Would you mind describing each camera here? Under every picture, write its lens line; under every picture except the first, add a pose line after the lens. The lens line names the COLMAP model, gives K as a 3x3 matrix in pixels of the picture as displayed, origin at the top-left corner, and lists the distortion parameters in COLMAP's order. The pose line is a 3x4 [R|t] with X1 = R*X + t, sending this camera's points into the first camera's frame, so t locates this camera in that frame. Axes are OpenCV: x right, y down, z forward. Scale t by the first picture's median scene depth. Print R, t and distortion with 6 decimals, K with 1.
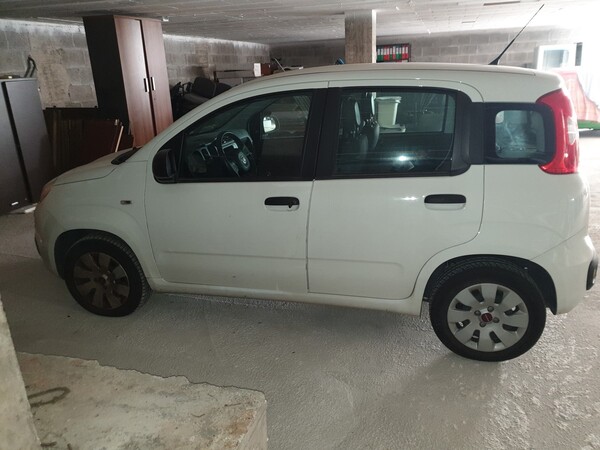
lens RADIAL K [[456.9, 0, 306.3], [0, 456.9, 219.7], [0, 0, 1]] dist [0.007295, 0.000948]
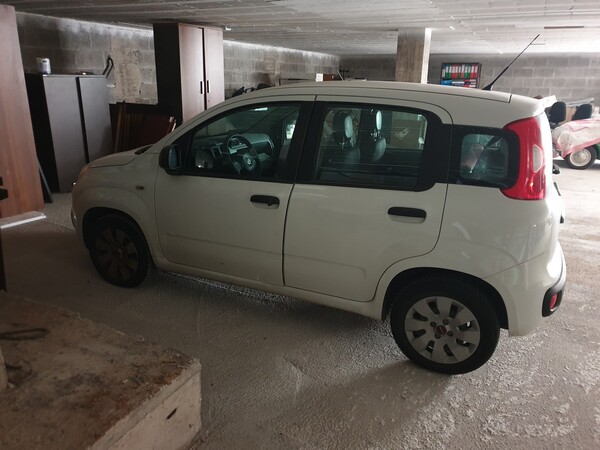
lens RADIAL K [[450.2, 0, 300.0], [0, 450.2, 225.0], [0, 0, 1]] dist [-0.000340, 0.004994]
pose [[0.983139, 0.109191, -0.146681, 0.168525], [-0.109950, 0.993933, 0.002942, 0.006809], [0.146112, 0.013235, 0.989179, -0.056739]]
